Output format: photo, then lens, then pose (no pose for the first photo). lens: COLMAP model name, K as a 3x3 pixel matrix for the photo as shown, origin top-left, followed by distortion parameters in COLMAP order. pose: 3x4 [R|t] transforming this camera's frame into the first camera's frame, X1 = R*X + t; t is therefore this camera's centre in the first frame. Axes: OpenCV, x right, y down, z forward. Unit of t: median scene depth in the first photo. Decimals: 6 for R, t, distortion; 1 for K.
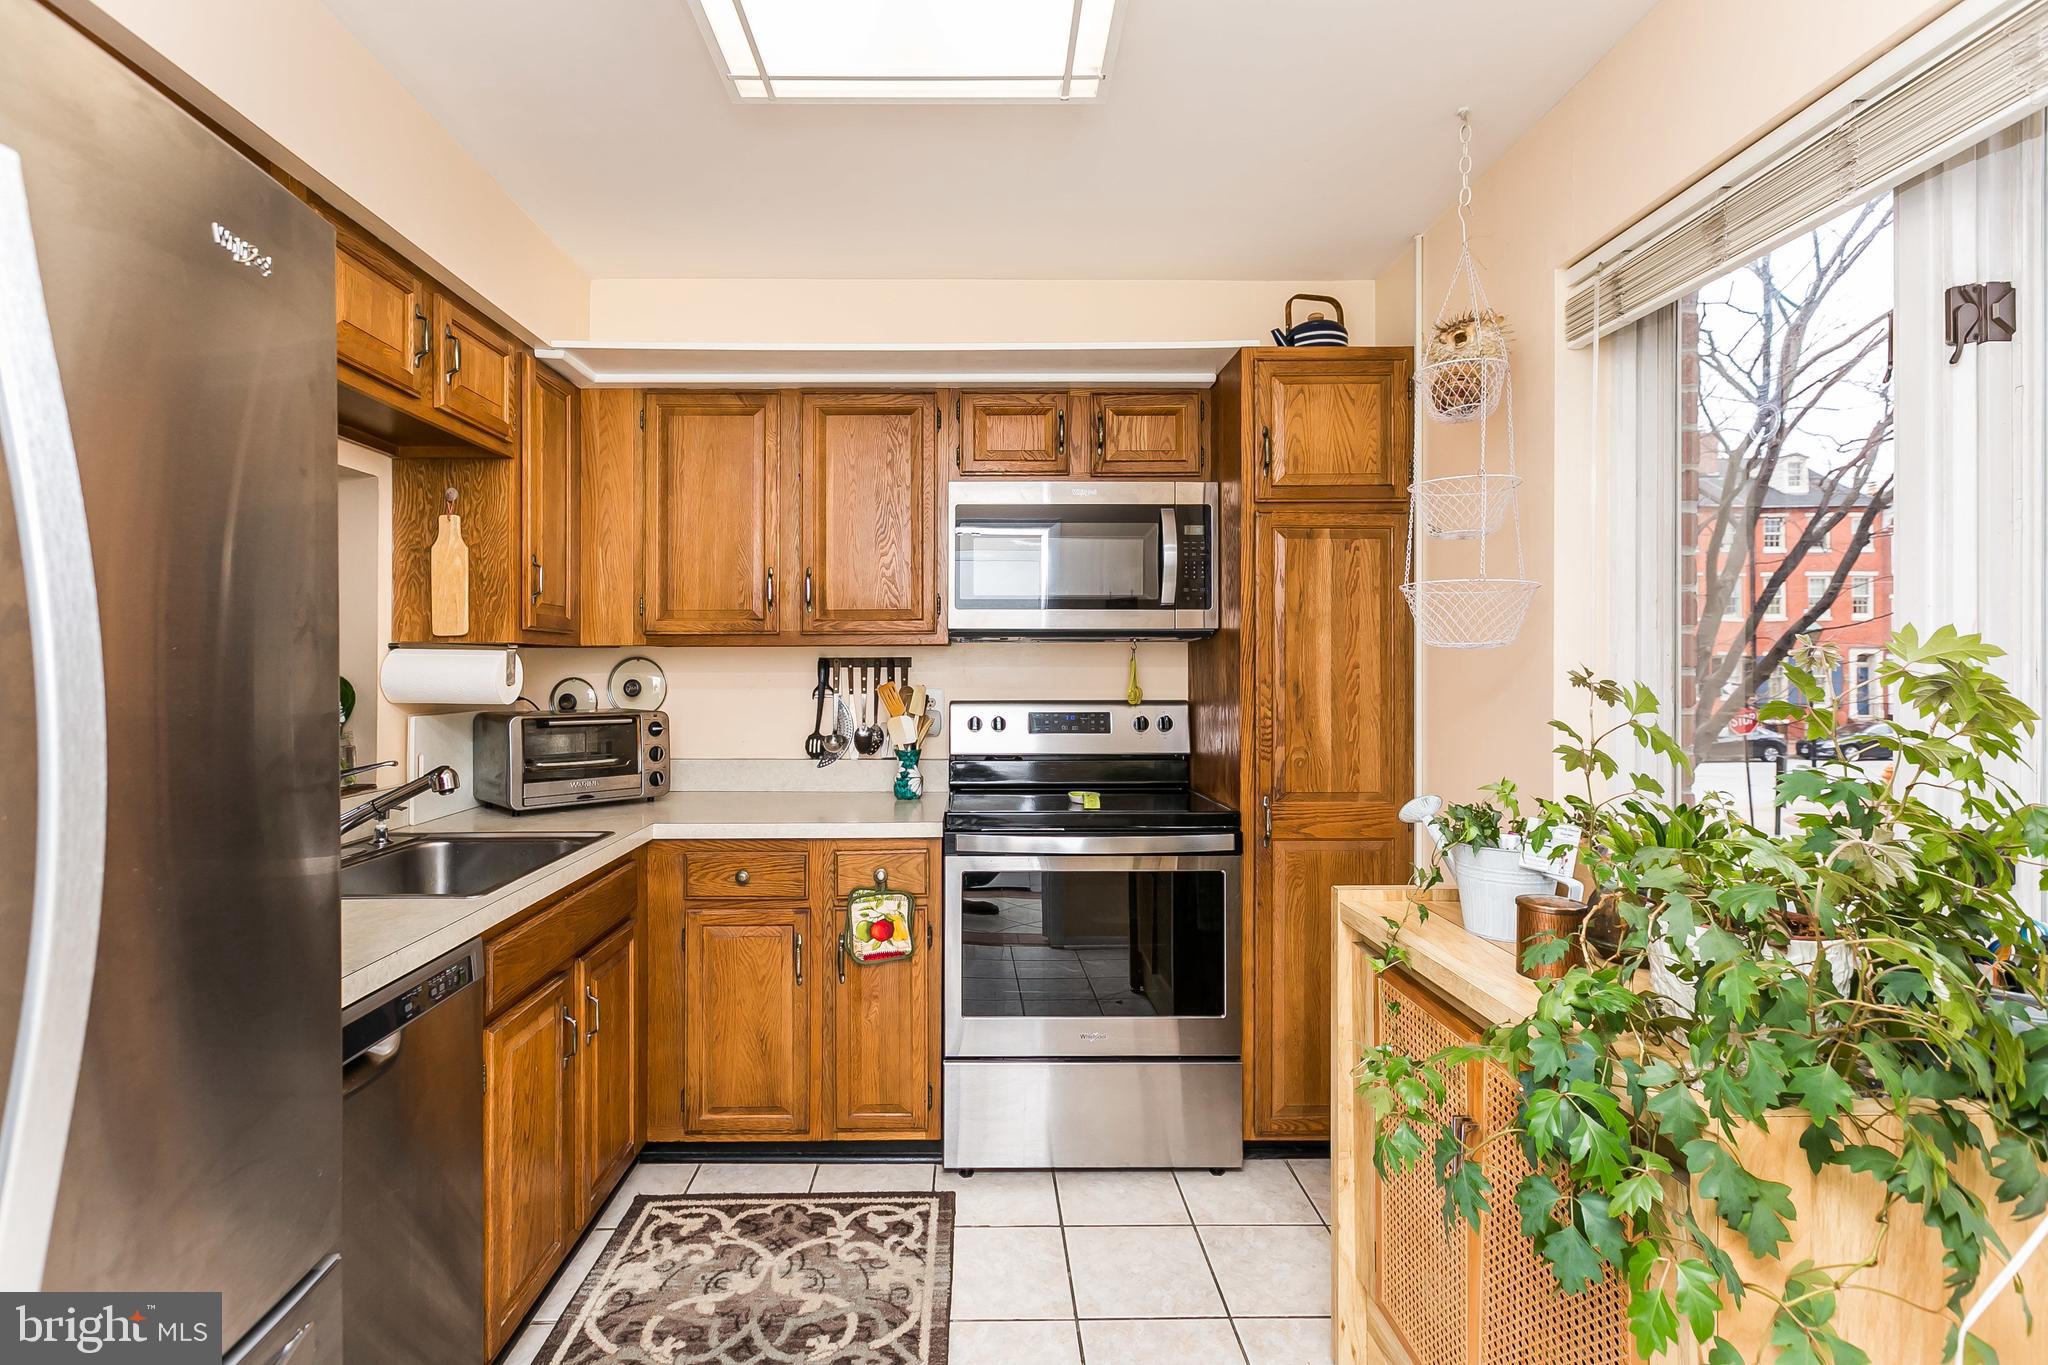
lens RADIAL K [[935.4, 0, 1035.3], [0, 935.4, 659.2], [0, 0, 1]] dist [0.000193, 0.000038]
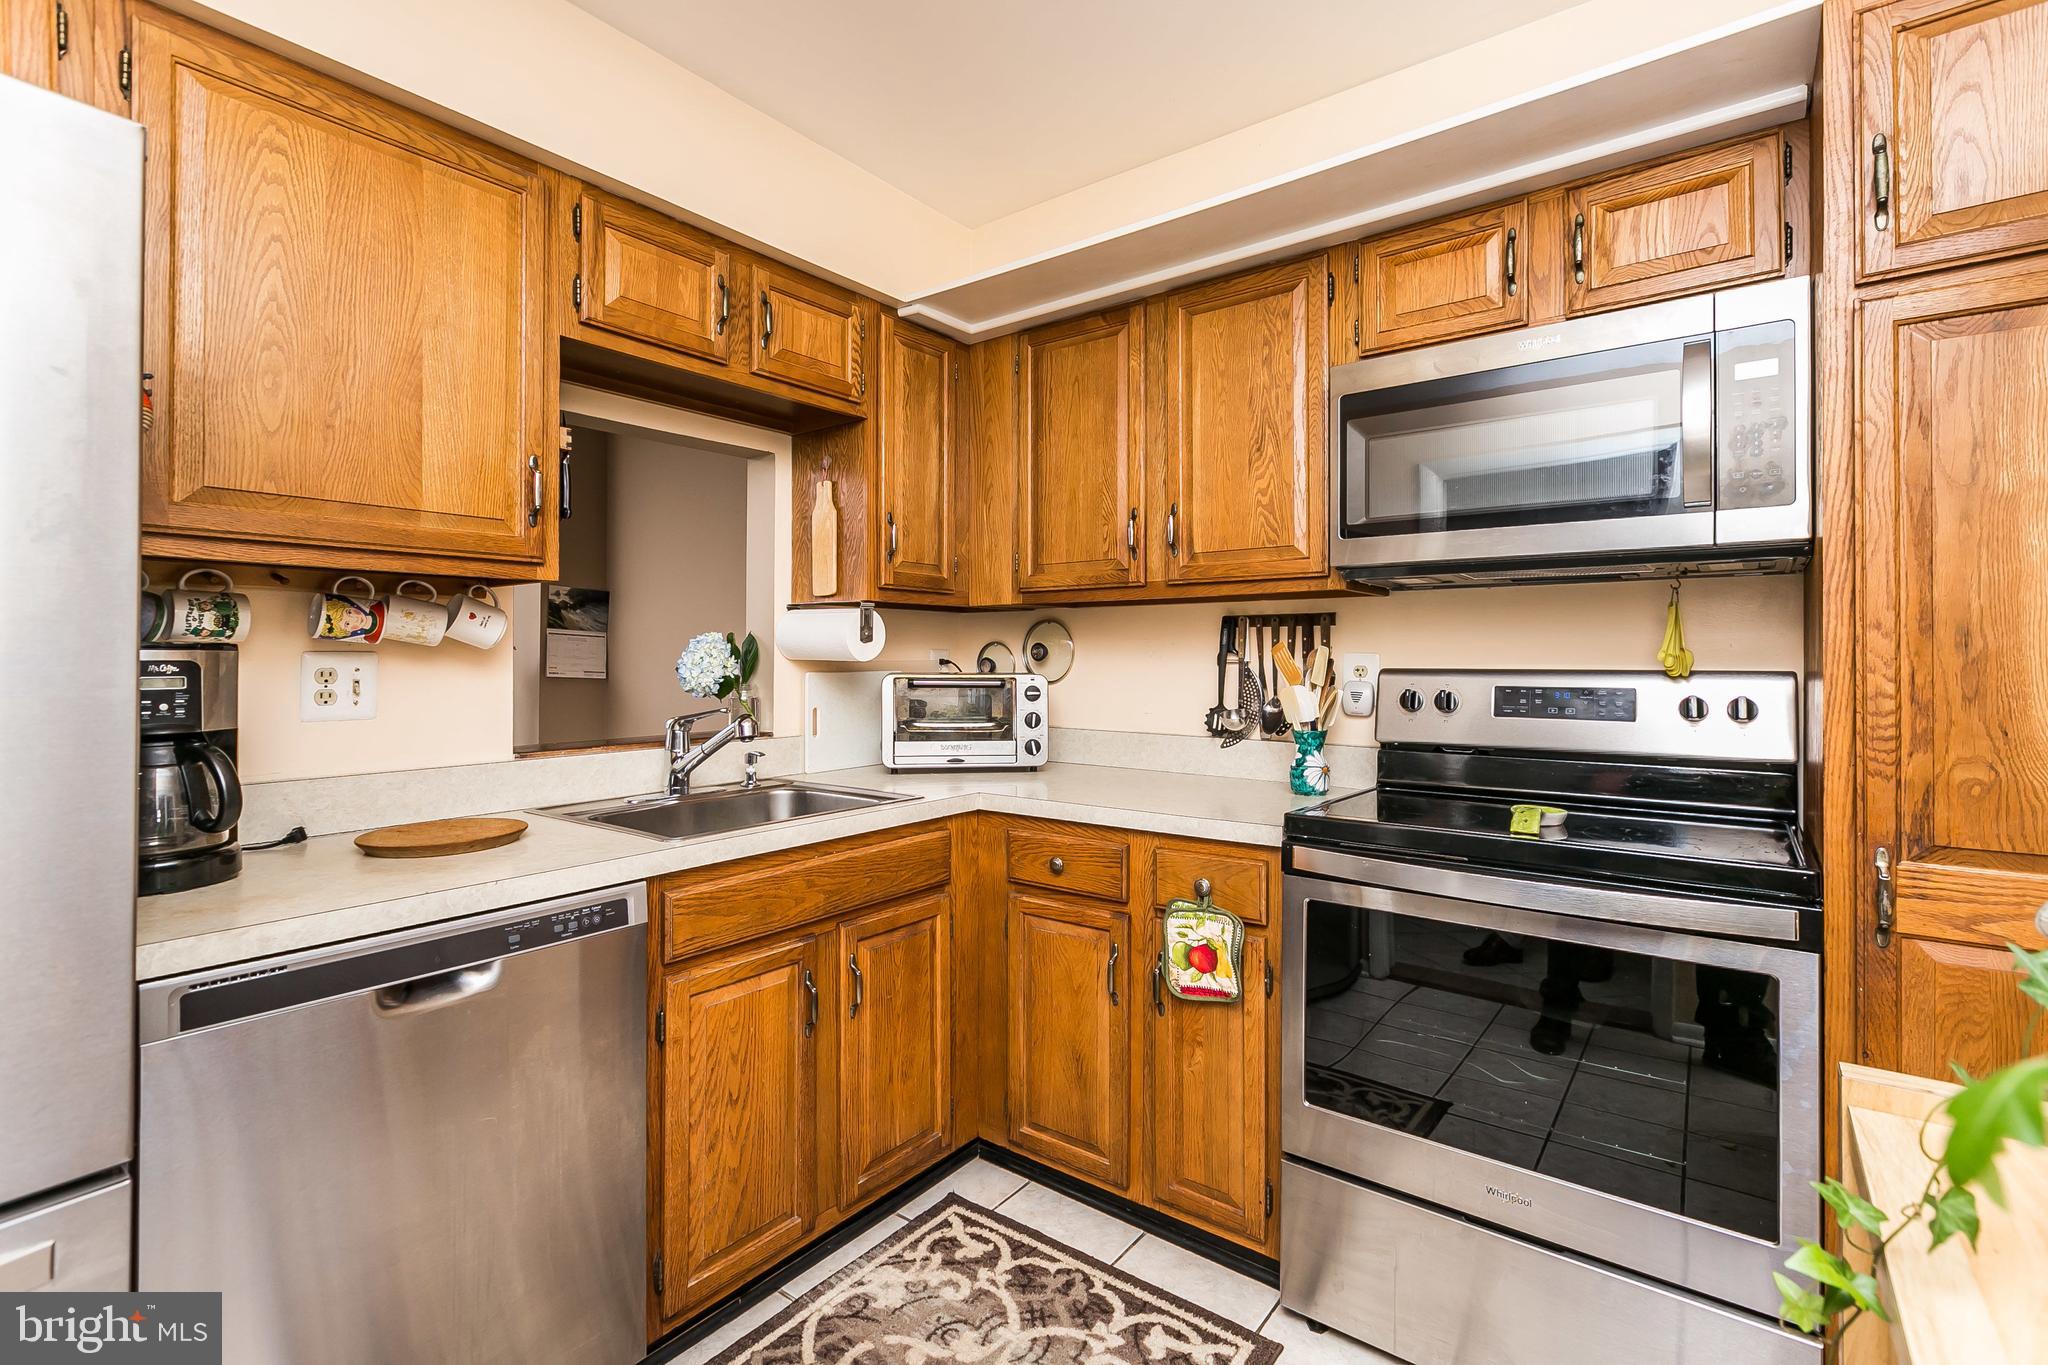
lens RADIAL K [[957.2, 0, 1006.9], [0, 957.2, 642.8], [0, 0, 1]] dist [0.000299, 0.000404]
pose [[0.772119, -0.007871, -0.635429, 0.224453], [0.005994, 0.999969, -0.005102, 0.035822], [0.635449, 0.000131, 0.772143, 0.308050]]
